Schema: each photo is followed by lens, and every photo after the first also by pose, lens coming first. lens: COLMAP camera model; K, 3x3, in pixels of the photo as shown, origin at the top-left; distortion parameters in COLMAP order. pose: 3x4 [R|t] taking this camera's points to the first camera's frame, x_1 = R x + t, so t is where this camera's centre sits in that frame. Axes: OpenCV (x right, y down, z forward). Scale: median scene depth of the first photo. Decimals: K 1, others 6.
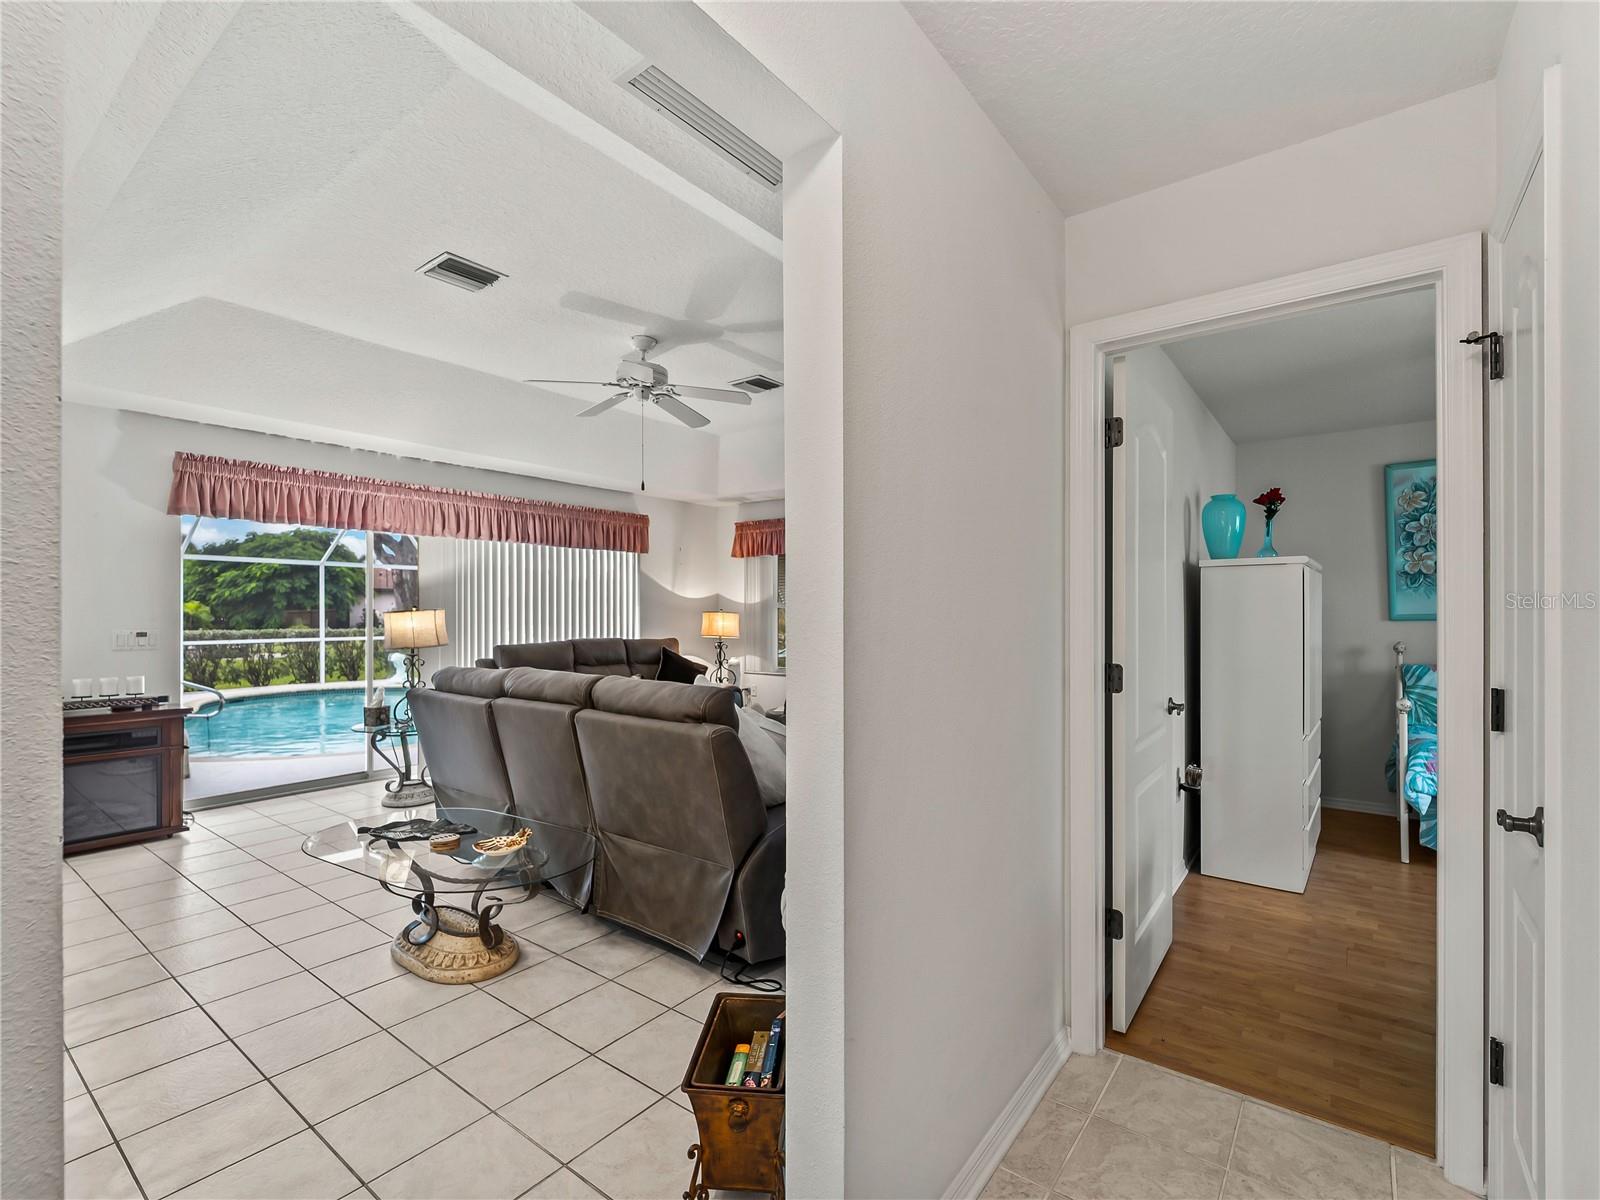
lens RADIAL K [[735.1, 0, 805.0], [0, 735.1, 610.9], [0, 0, 1]] dist [-0.001883, -0.001732]
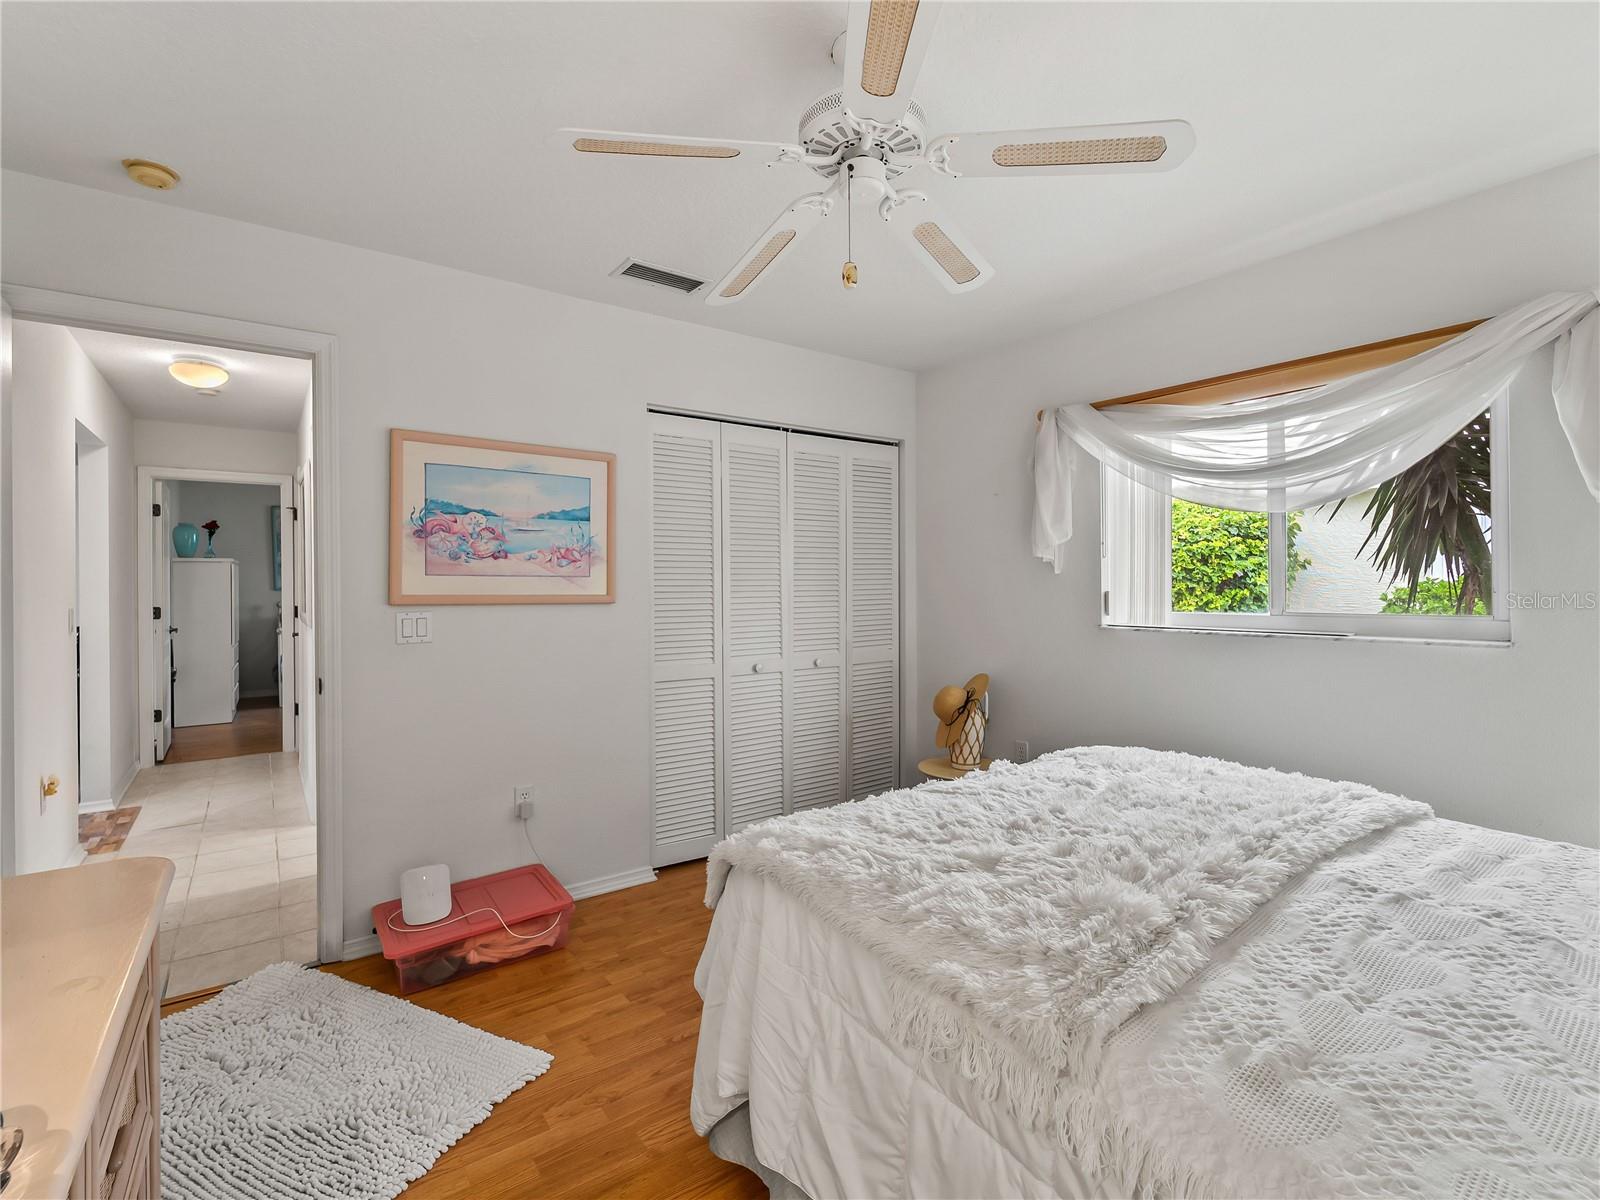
lens RADIAL K [[742.8, 0, 800.7], [0, 742.8, 586.7], [0, 0, 1]] dist [-0.000220, -0.000708]
pose [[0.289351, -0.007074, 0.957197, -0.653955], [0.003302, 0.999974, 0.006392, -0.001781], [-0.957217, 0.001311, 0.289367, -0.868766]]
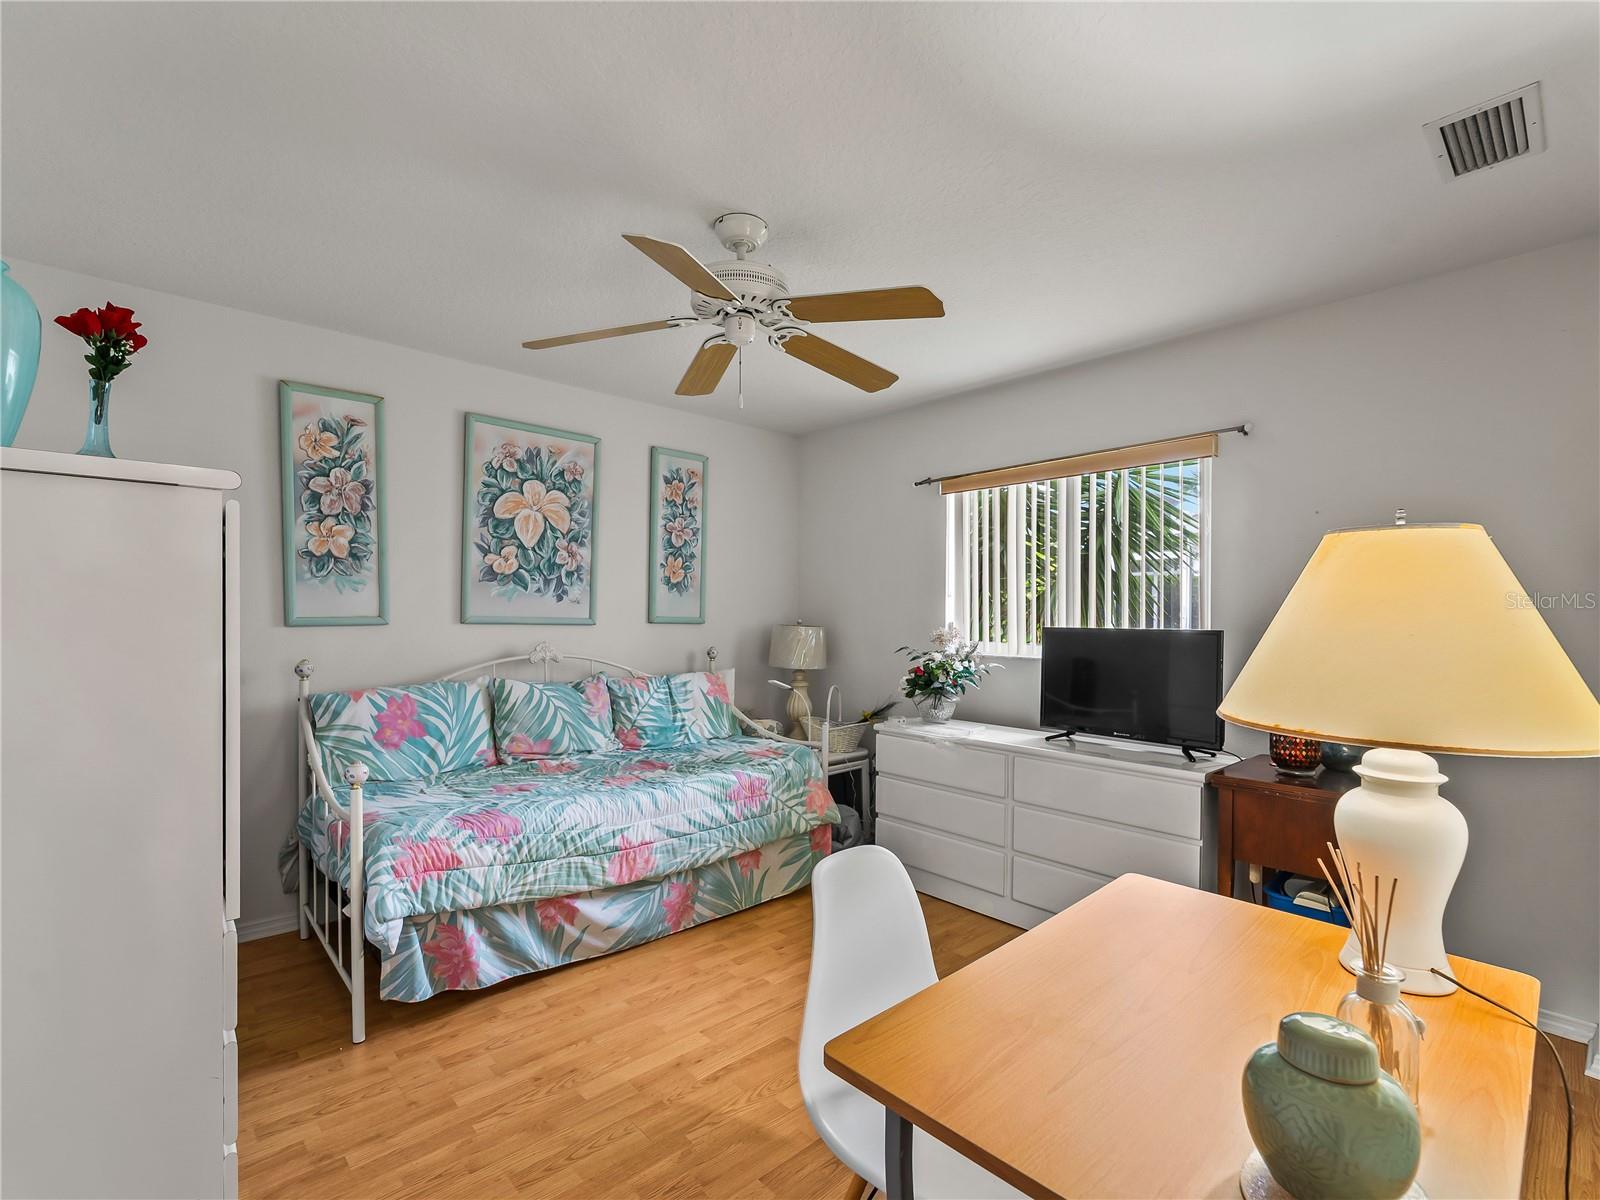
lens RADIAL K [[735.1, 0, 805.0], [0, 735.1, 610.9], [0, 0, 1]] dist [-0.001883, -0.001732]
pose [[0.169920, -0.000206, 0.985458, 0.262028], [0.000997, 1.000000, 0.000037, -0.000366], [-0.985457, 0.000976, 0.169920, 0.476859]]
